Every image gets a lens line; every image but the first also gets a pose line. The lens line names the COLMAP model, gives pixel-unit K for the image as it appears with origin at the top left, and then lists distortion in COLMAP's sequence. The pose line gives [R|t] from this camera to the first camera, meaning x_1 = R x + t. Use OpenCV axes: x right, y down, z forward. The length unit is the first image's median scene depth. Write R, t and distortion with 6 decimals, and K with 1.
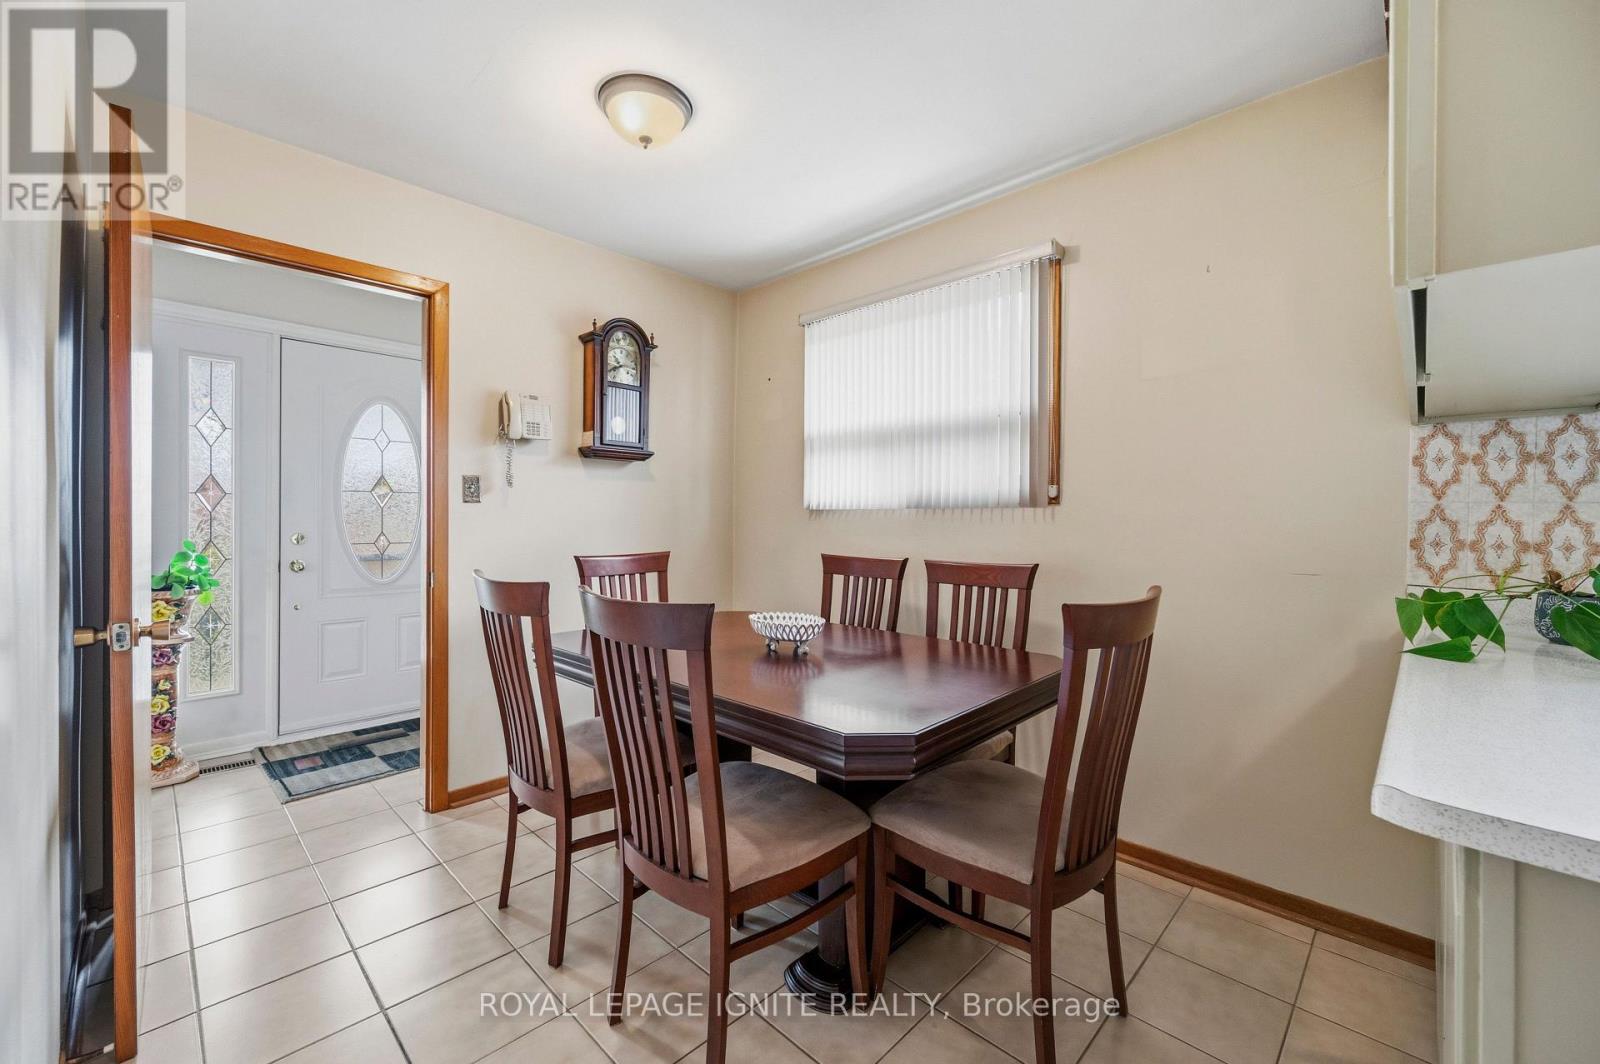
lens RADIAL K [[638.8, 0, 801.1], [0, 638.8, 520.1], [0, 0, 1]] dist [0.002152, -0.000226]
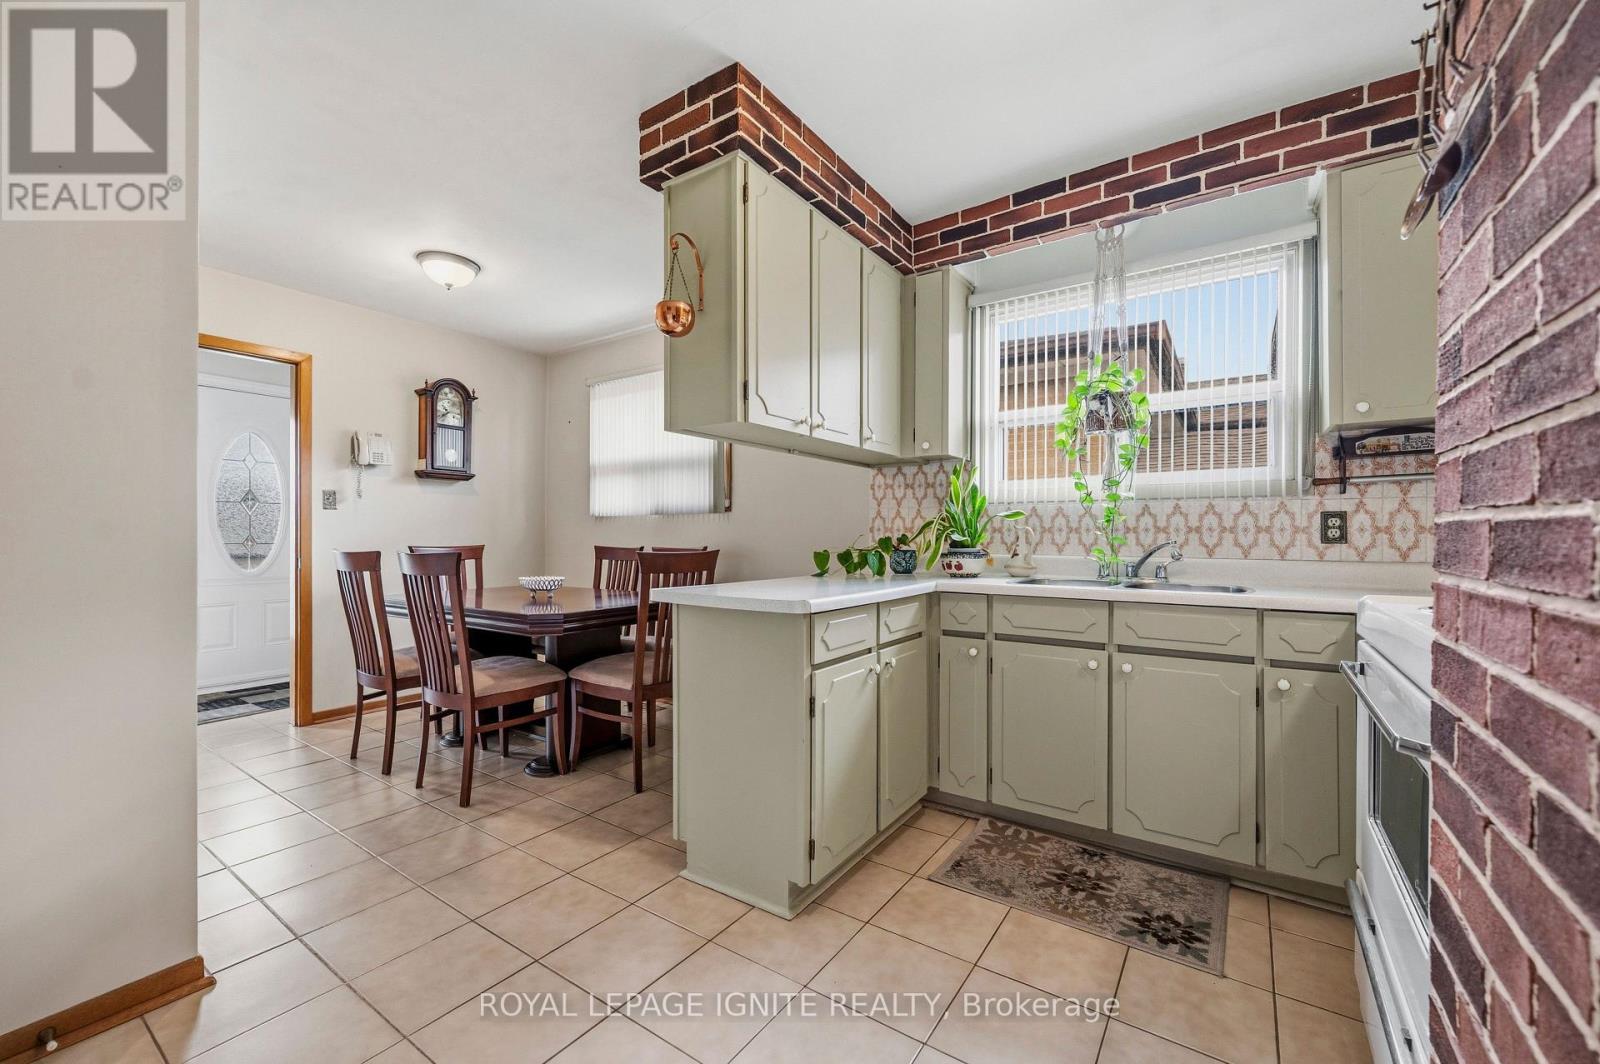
lens RADIAL K [[638.8, 0, 802.3], [0, 638.8, 538.2], [0, 0, 1]] dist [0.002152, -0.000226]
pose [[0.986473, -0.003004, 0.163895, 0.274175], [0.003148, 0.999995, -0.000619, 0.039459], [-0.163893, 0.001126, 0.986478, -0.548589]]
